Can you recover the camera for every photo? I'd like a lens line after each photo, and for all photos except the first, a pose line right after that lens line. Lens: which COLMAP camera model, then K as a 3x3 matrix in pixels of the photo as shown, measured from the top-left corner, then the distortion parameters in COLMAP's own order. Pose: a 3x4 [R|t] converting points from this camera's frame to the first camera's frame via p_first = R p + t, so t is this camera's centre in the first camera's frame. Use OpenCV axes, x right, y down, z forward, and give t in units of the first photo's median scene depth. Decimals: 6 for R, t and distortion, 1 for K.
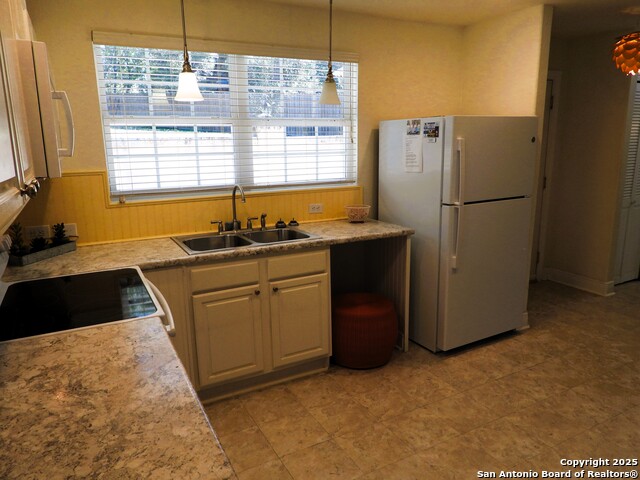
lens RADIAL K [[458.9, 0, 324.0], [0, 458.9, 236.4], [0, 0, 1]] dist [-0.022551, 0.007460]
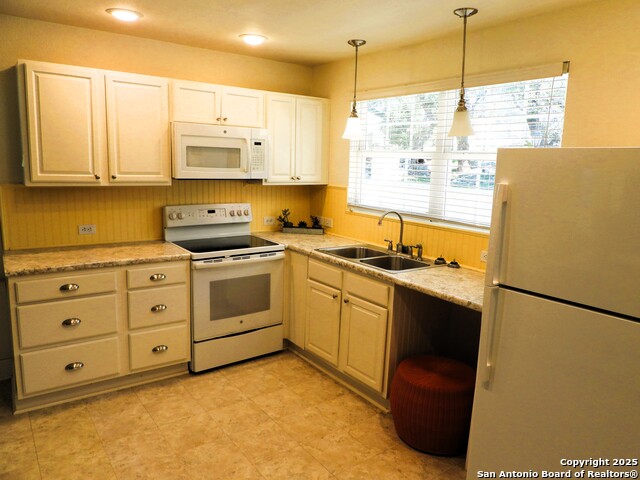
lens RADIAL K [[458.9, 0, 322.5], [0, 458.9, 239.8], [0, 0, 1]] dist [-0.022551, 0.007460]
pose [[0.137200, 0.184904, -0.973133, 1.005047], [-0.241181, 0.959093, 0.148232, -0.191776], [0.960733, 0.214364, 0.176183, 0.744644]]
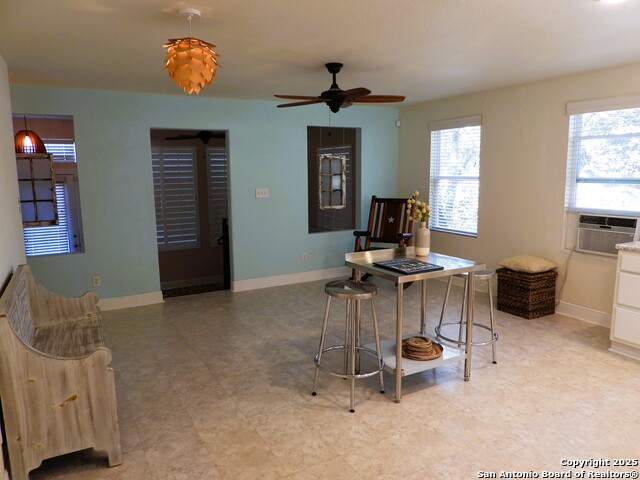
lens RADIAL K [[458.9, 0, 322.1], [0, 458.9, 240.9], [0, 0, 1]] dist [-0.022551, 0.007460]
pose [[-0.999623, 0.021536, -0.017002, 0.899586], [0.014050, 0.934001, 0.356993, -0.342290], [0.023568, 0.356620, -0.933952, 1.561171]]
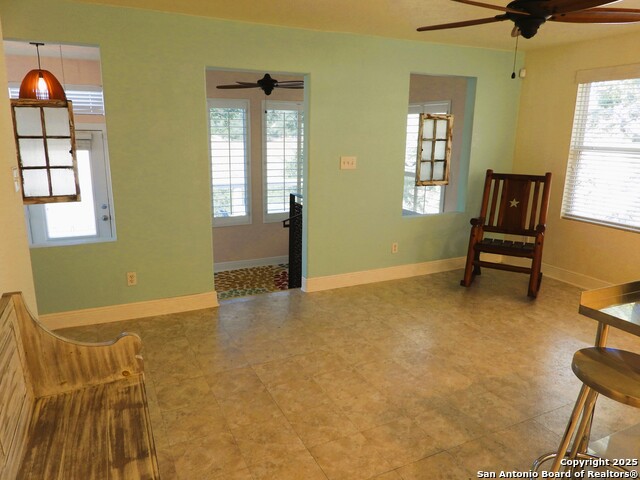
lens RADIAL K [[458.9, 0, 320.5], [0, 458.9, 240.7], [0, 0, 1]] dist [-0.022551, 0.007460]
pose [[-0.999069, -0.015668, 0.040190, 1.185097], [0.003187, 0.902347, 0.430999, -0.225685], [-0.043018, 0.430726, -0.901457, 0.998233]]
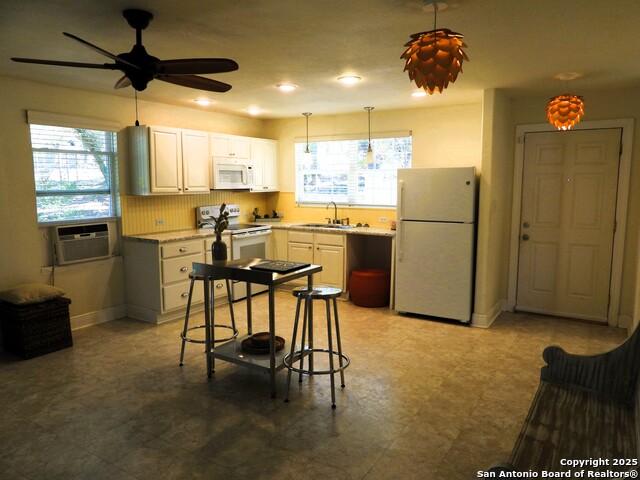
lens RADIAL K [[458.9, 0, 321.4], [0, 458.9, 241.3], [0, 0, 1]] dist [-0.022551, 0.007460]
pose [[0.492360, 0.124326, -0.861466, 1.856773], [-0.186881, 0.981763, 0.034878, 0.004414], [0.850092, 0.143819, 0.506616, -0.099139]]
